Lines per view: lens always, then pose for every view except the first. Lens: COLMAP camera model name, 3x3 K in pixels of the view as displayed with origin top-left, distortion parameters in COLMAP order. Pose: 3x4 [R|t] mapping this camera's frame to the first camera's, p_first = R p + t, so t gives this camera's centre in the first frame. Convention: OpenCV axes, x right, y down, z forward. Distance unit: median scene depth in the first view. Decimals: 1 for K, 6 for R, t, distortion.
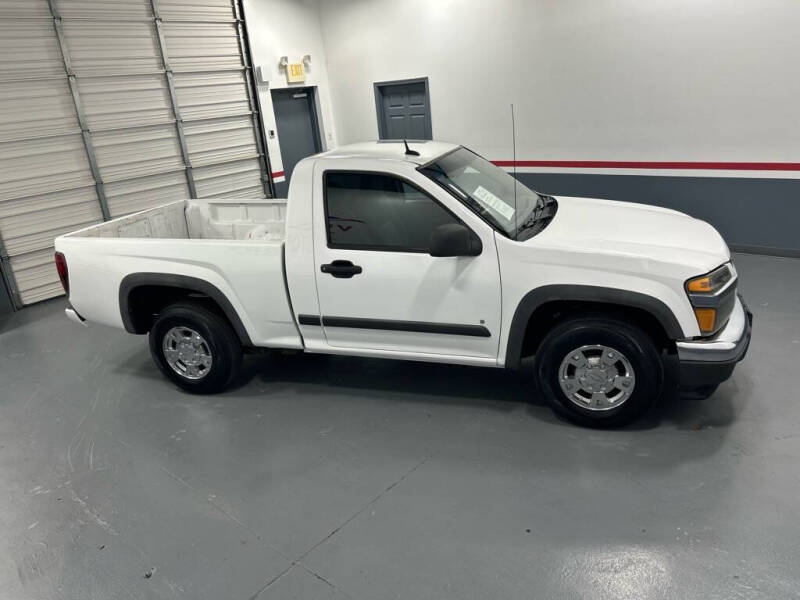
lens RADIAL K [[604.7, 0, 400.4], [0, 604.7, 297.8], [0, 0, 1]] dist [0.010508, -0.008392]
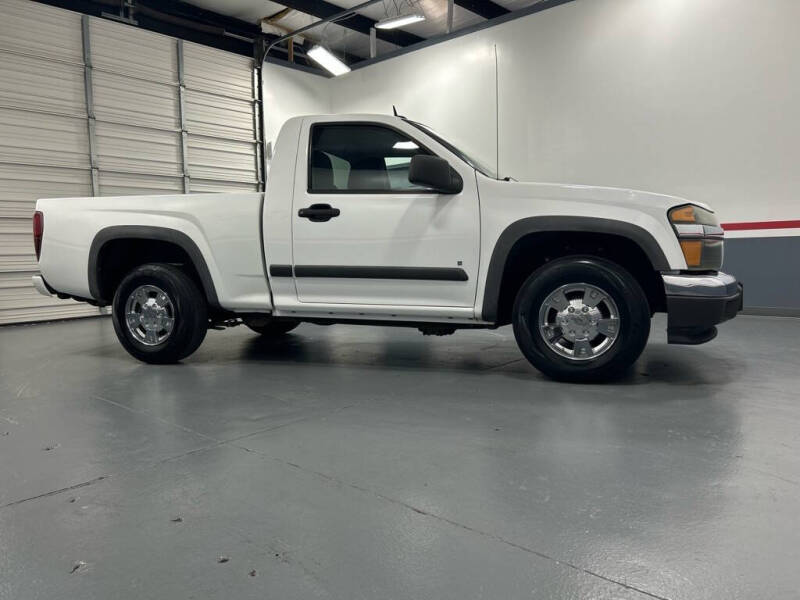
lens RADIAL K [[604.7, 0, 400.4], [0, 604.7, 297.8], [0, 0, 1]] dist [0.010508, -0.008392]
pose [[0.997452, 0.071150, -0.005260, 0.045019], [-0.070058, 0.962873, -0.260705, 0.308513], [-0.013484, 0.260410, 0.965404, 0.082865]]
